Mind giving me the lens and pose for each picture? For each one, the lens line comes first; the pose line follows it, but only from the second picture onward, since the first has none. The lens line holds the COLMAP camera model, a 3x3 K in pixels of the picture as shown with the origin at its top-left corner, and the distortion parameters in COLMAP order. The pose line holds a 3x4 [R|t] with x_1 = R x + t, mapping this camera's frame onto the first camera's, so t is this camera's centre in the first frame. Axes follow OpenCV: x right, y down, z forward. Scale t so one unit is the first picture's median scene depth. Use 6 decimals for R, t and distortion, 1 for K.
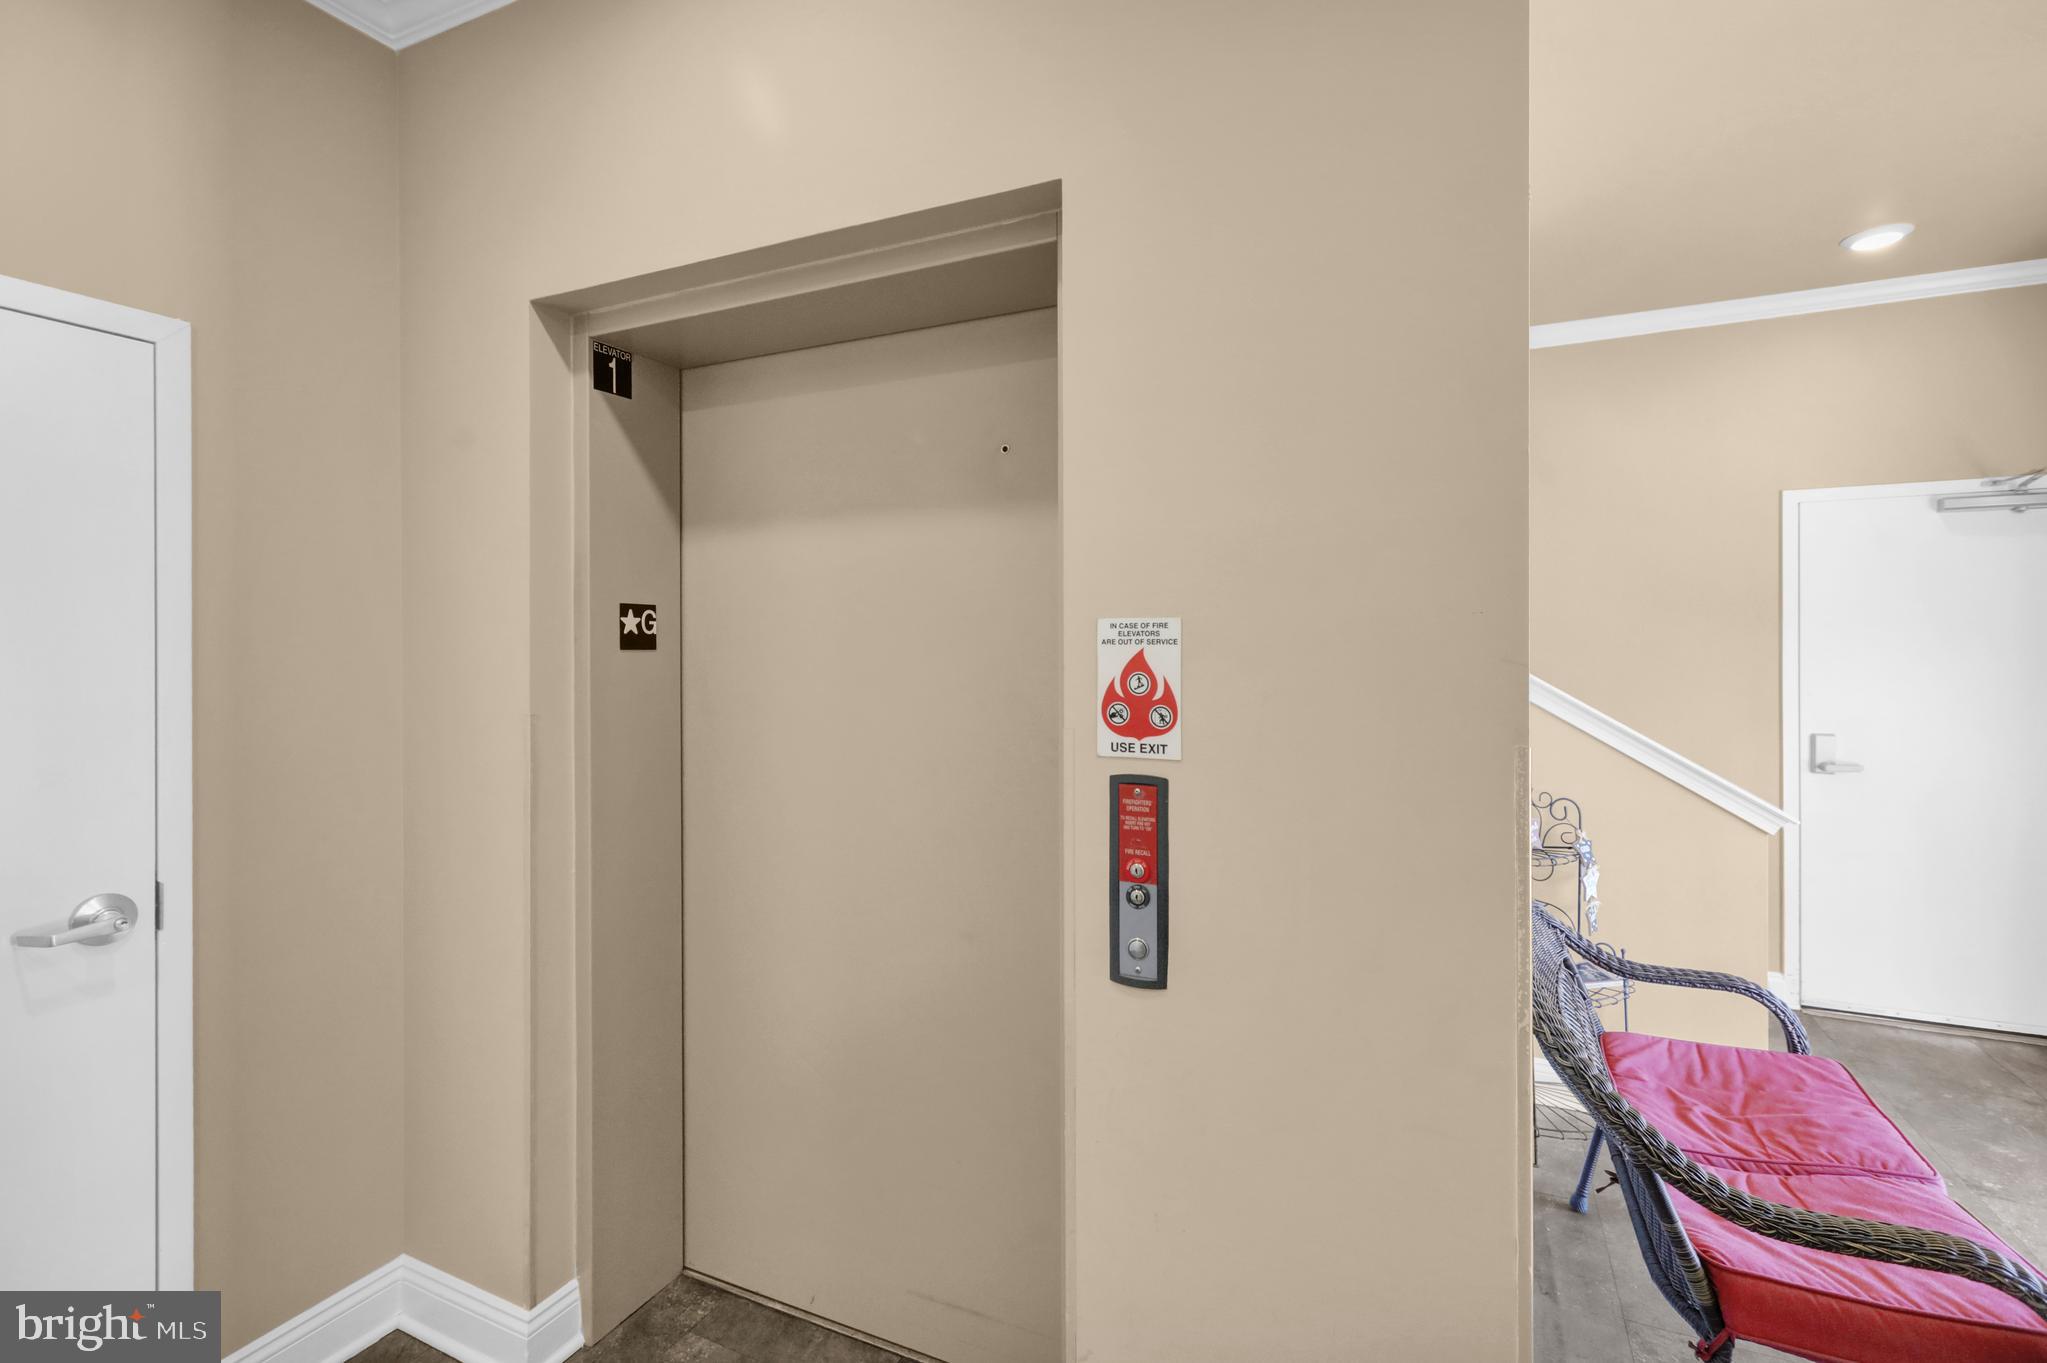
lens RADIAL K [[943.3, 0, 1017.1], [0, 943.3, 643.8], [0, 0, 1]] dist [0.005884, -0.000195]
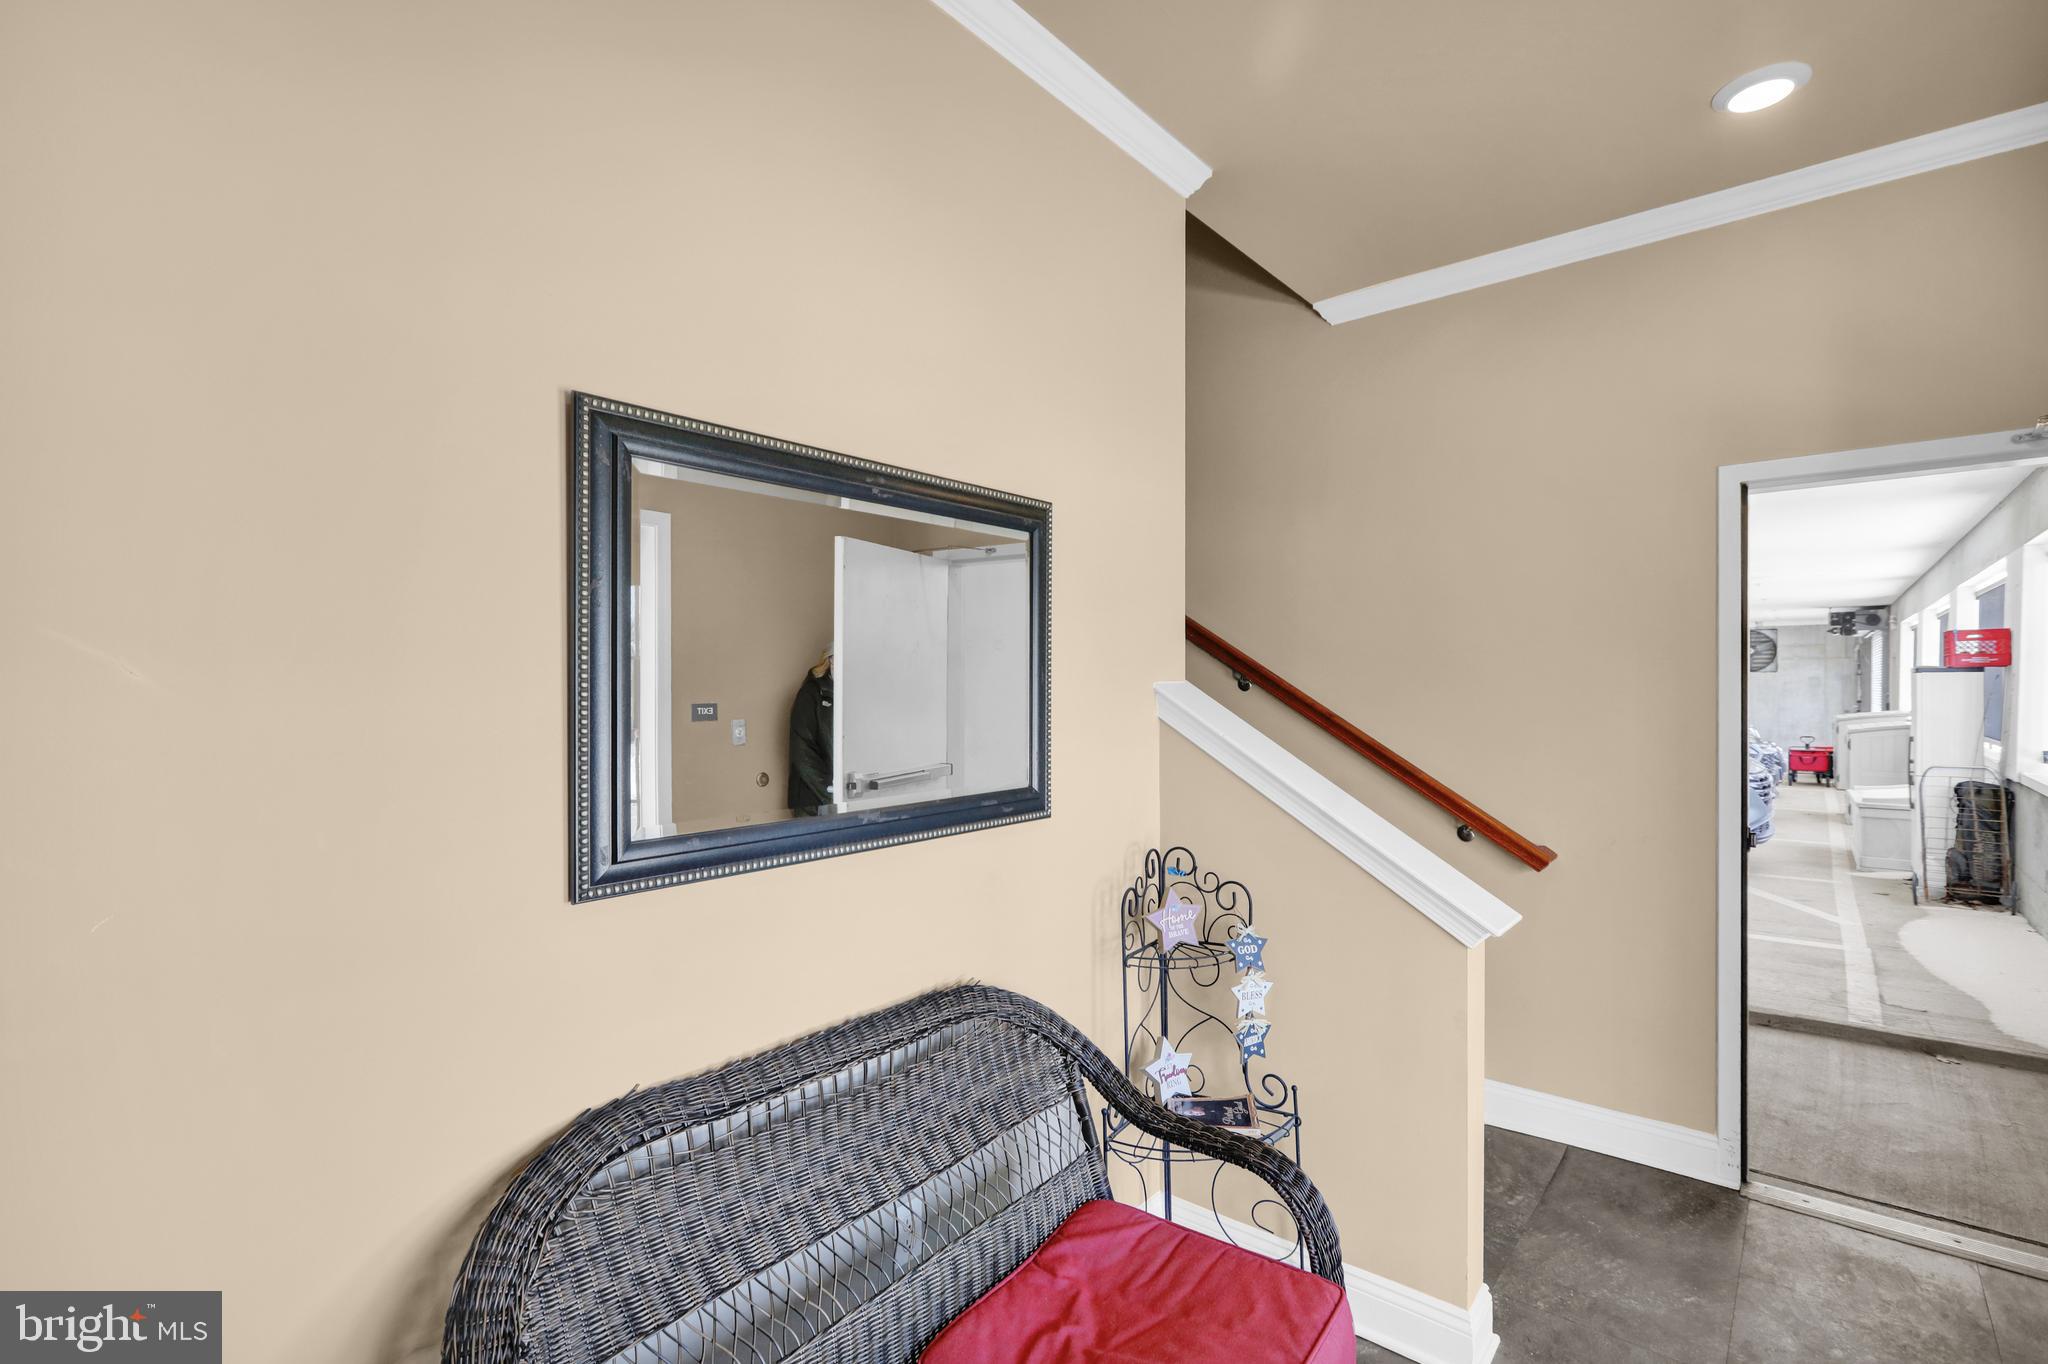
lens RADIAL K [[943.8, 0, 1022.9], [0, 943.8, 685.7], [0, 0, 1]] dist [0.005884, -0.000195]
pose [[0.967249, -0.002024, -0.253822, 0.793357], [0.001851, 0.999998, -0.000920, 0.005233], [0.253823, 0.000420, 0.967251, 0.275181]]
